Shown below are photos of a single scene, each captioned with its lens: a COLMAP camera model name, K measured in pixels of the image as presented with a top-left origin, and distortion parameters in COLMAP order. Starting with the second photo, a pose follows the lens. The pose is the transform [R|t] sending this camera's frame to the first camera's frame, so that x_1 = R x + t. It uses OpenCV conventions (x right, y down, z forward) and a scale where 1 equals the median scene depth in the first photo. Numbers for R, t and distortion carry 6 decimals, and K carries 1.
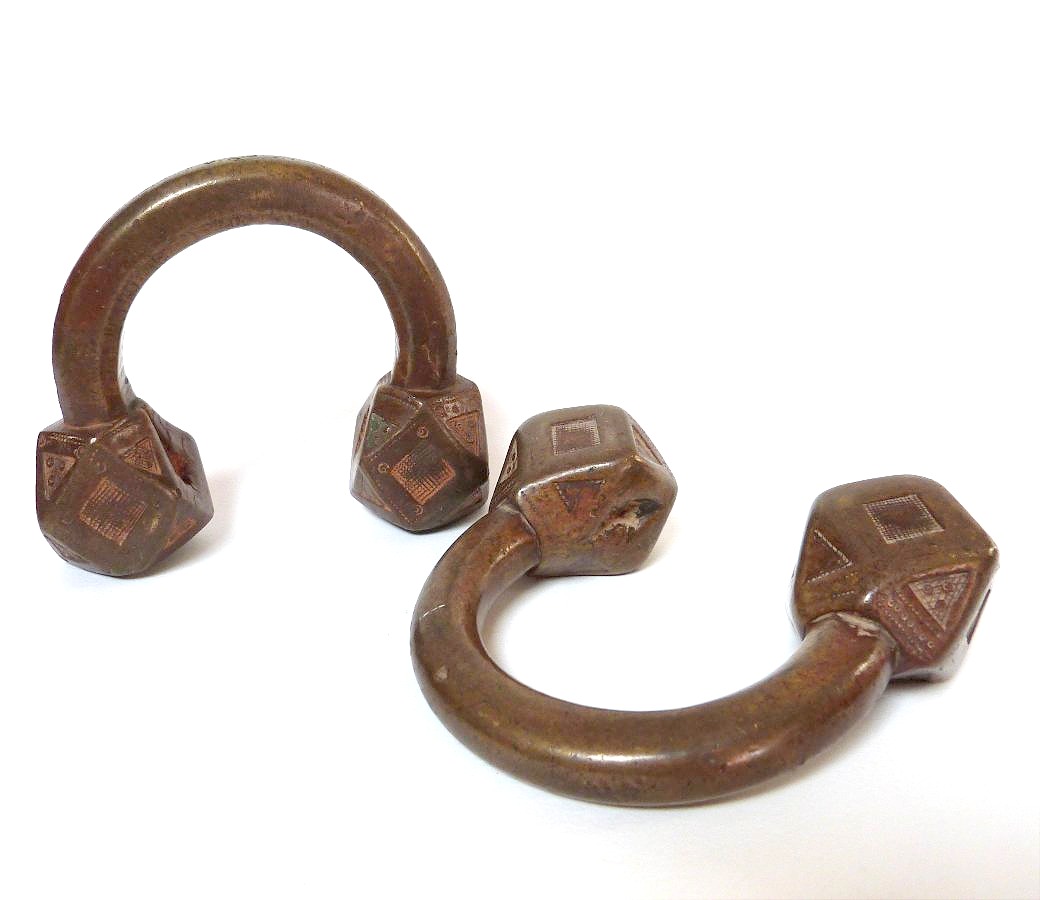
lens RADIAL K [[1038.7, 0, 520.0], [0, 1038.7, 450.0], [0, 0, 1]] dist [-0.159637, 0.208843]
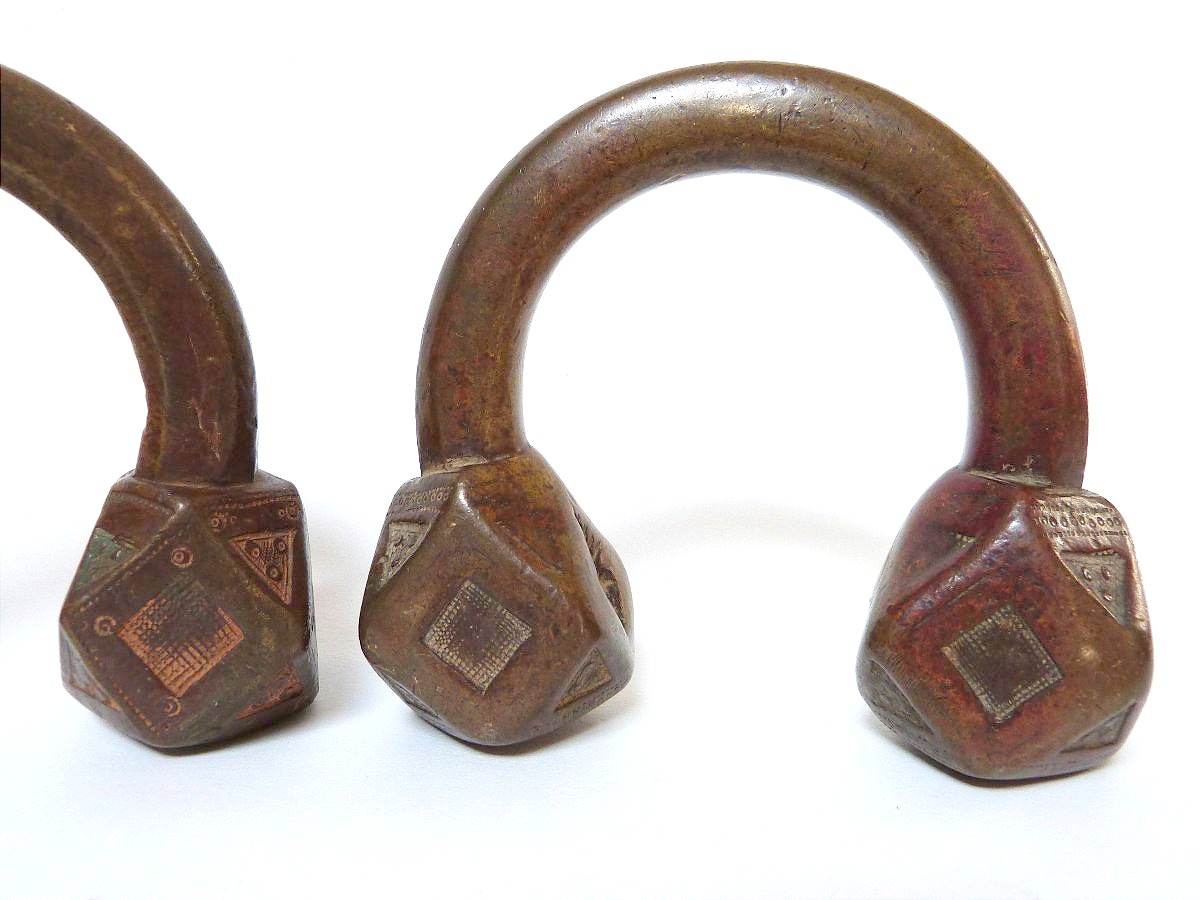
lens RADIAL K [[1024.8, 0, 600.0], [0, 1024.8, 450.0], [0, 0, 1]] dist [-0.057230, 0.003066]
pose [[0.990960, 0.002988, 0.134123, 0.056101], [0.031395, 0.966824, -0.253505, 0.075211], [-0.130431, 0.255424, 0.957991, 0.471188]]
